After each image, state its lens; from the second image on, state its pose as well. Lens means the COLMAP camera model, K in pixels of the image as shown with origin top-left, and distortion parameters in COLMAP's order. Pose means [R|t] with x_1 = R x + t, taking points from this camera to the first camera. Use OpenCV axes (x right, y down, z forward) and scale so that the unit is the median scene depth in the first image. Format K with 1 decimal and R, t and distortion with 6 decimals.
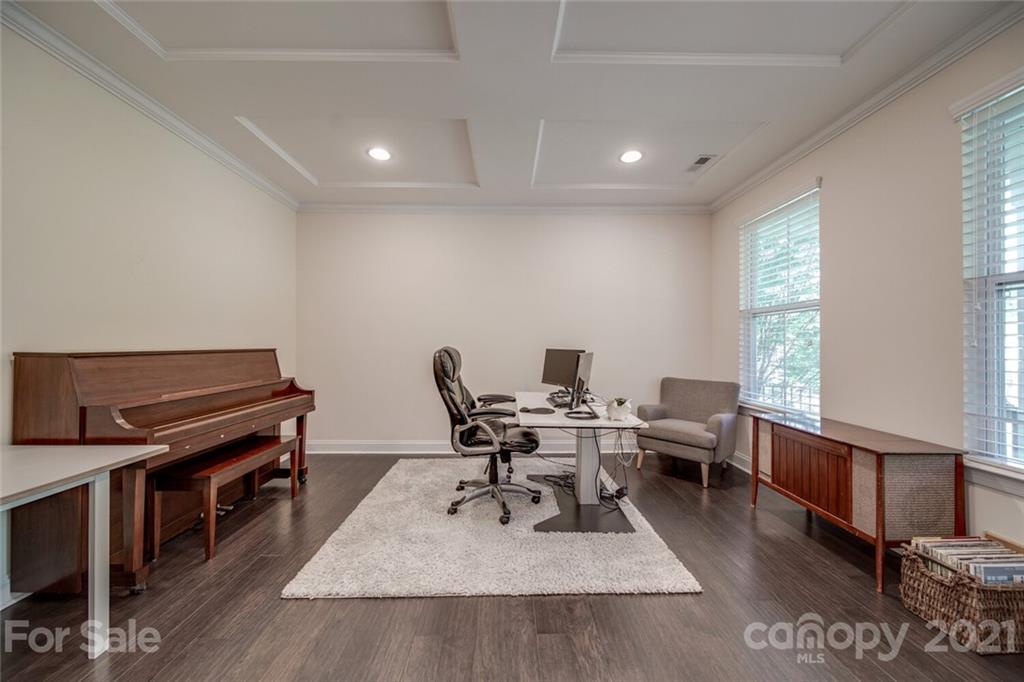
lens RADIAL K [[359.5, 0, 509.6], [0, 359.5, 342.1], [0, 0, 1]] dist [-0.002821, -0.000058]
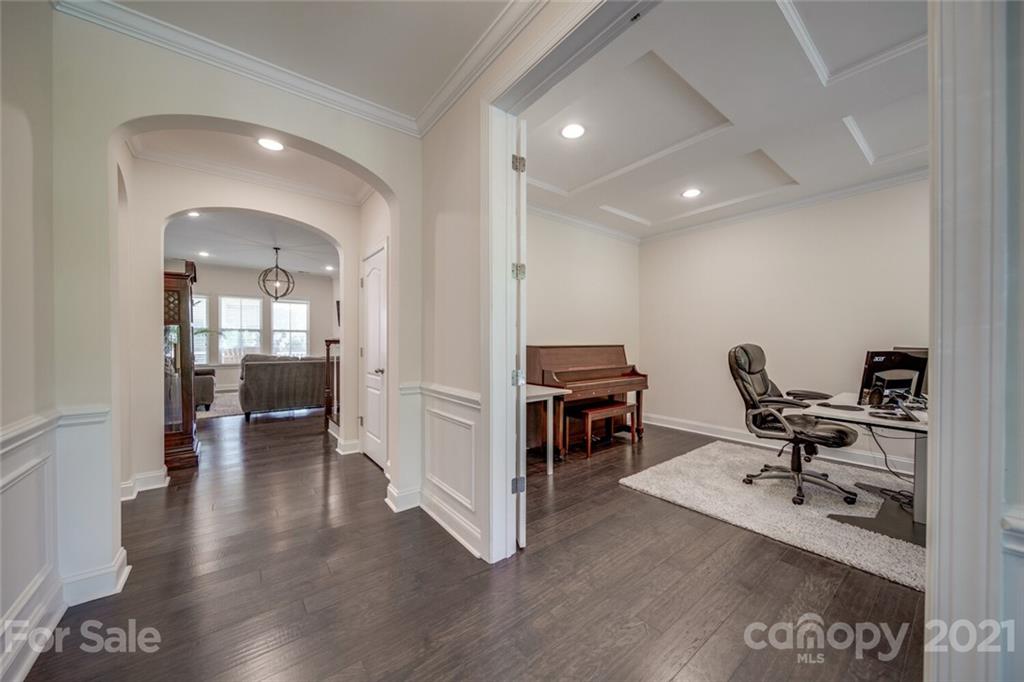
lens RADIAL K [[359.5, 0, 510.0], [0, 359.5, 342.8], [0, 0, 1]] dist [-0.002821, -0.000058]
pose [[0.603200, 0.000867, -0.797589, 0.318974], [0.005672, 0.999969, 0.005377, -0.000813], [0.797570, -0.007768, 0.603177, -0.349310]]
